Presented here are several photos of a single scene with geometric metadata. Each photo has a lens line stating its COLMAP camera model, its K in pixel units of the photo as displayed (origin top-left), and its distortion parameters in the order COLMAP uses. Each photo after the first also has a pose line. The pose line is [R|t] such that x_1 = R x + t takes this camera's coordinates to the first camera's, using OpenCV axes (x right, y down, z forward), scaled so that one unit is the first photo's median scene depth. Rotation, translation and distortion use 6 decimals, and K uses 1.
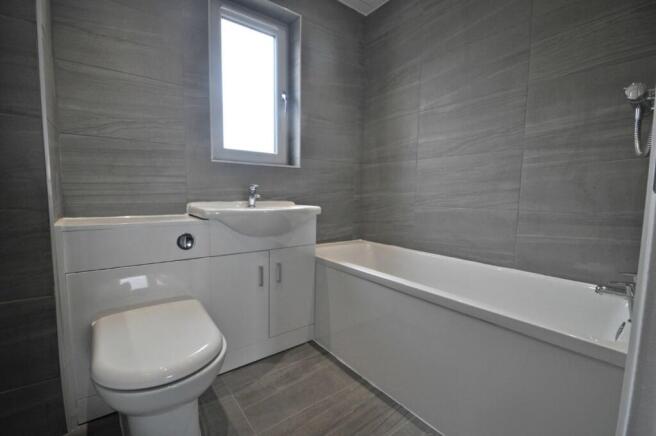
lens RADIAL K [[288.4, 0, 325.9], [0, 288.4, 219.2], [0, 0, 1]] dist [-0.018541, -0.001850]
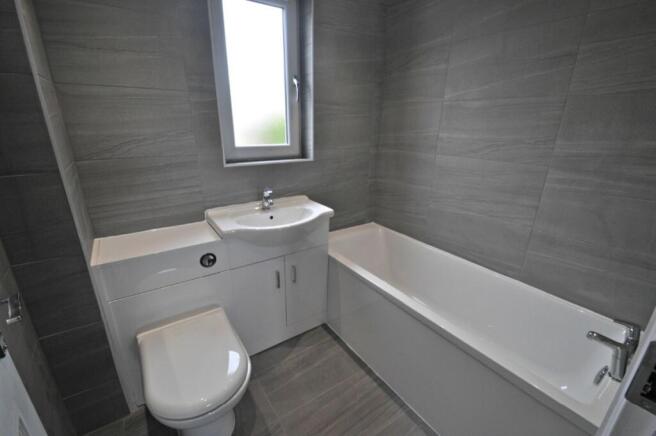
lens RADIAL K [[288.4, 0, 326.3], [0, 288.4, 224.1], [0, 0, 1]] dist [-0.018541, -0.001850]
pose [[0.998707, 0.016781, -0.047986, 0.005471], [-0.004831, 0.971002, 0.239023, -0.271273], [0.050605, -0.238482, 0.969827, 0.005557]]
